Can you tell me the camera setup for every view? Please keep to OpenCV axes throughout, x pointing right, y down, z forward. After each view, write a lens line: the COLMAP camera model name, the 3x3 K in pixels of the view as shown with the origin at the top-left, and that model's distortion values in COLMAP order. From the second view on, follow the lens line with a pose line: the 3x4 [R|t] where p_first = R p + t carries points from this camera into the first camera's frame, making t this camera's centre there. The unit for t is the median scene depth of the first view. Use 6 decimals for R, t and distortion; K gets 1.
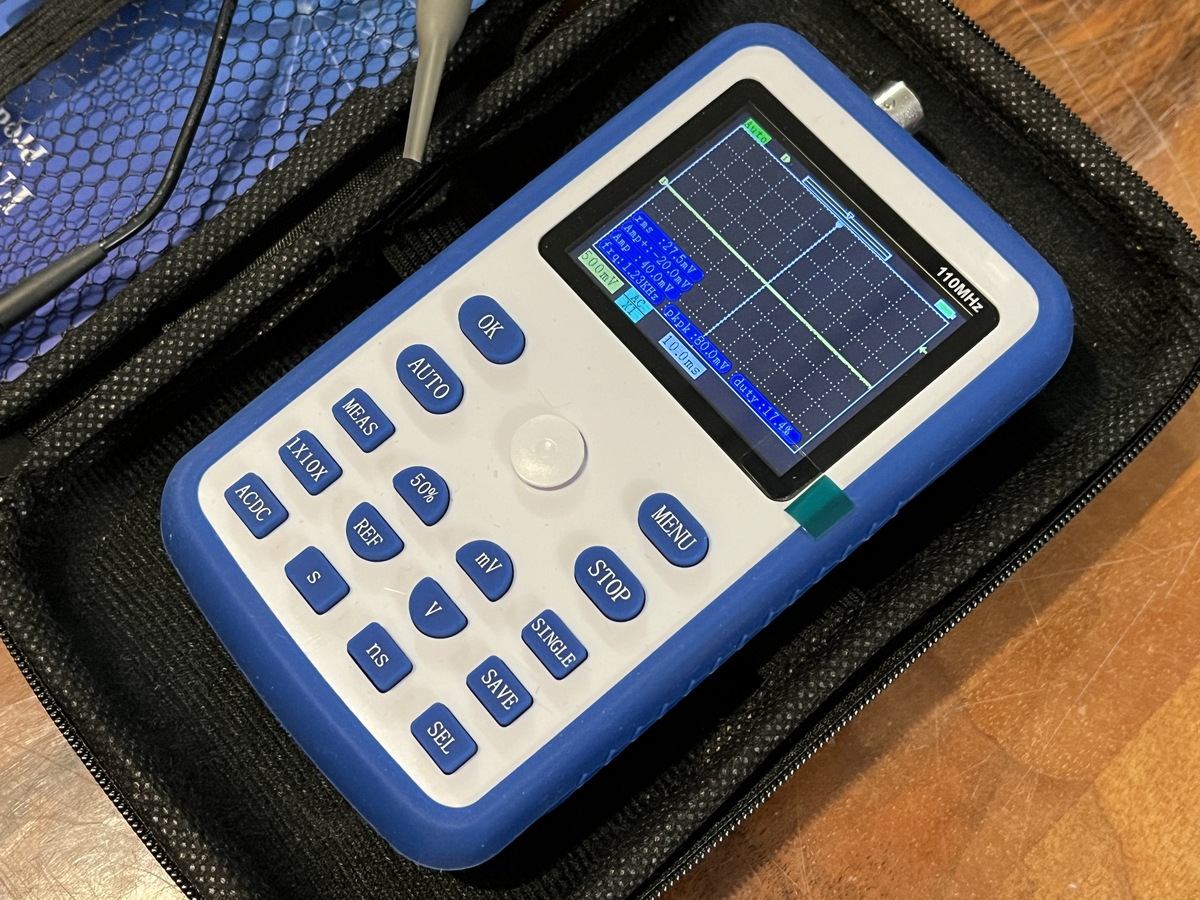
lens RADIAL K [[1568.5, 0, 600.0], [0, 1568.5, 450.0], [0, 0, 1]] dist [0.202818, -0.645977]
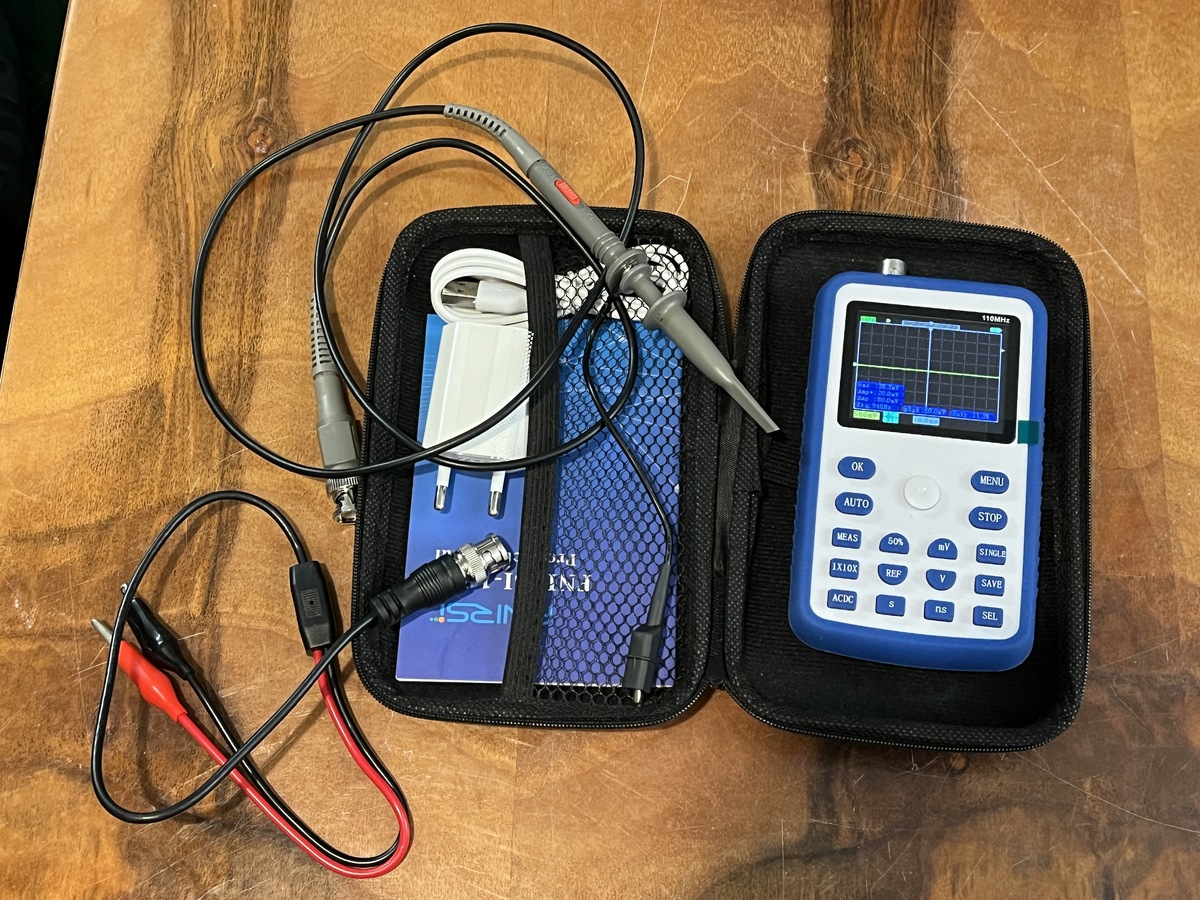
lens RADIAL K [[1568.5, 0, 600.0], [0, 1568.5, 450.0], [0, 0, 1]] dist [0.202818, -0.645977]
pose [[0.728119, -0.632140, 0.265032, -0.879868], [0.635451, 0.767474, 0.084771, -0.501101], [-0.256992, 0.106691, 0.960506, -0.969544]]
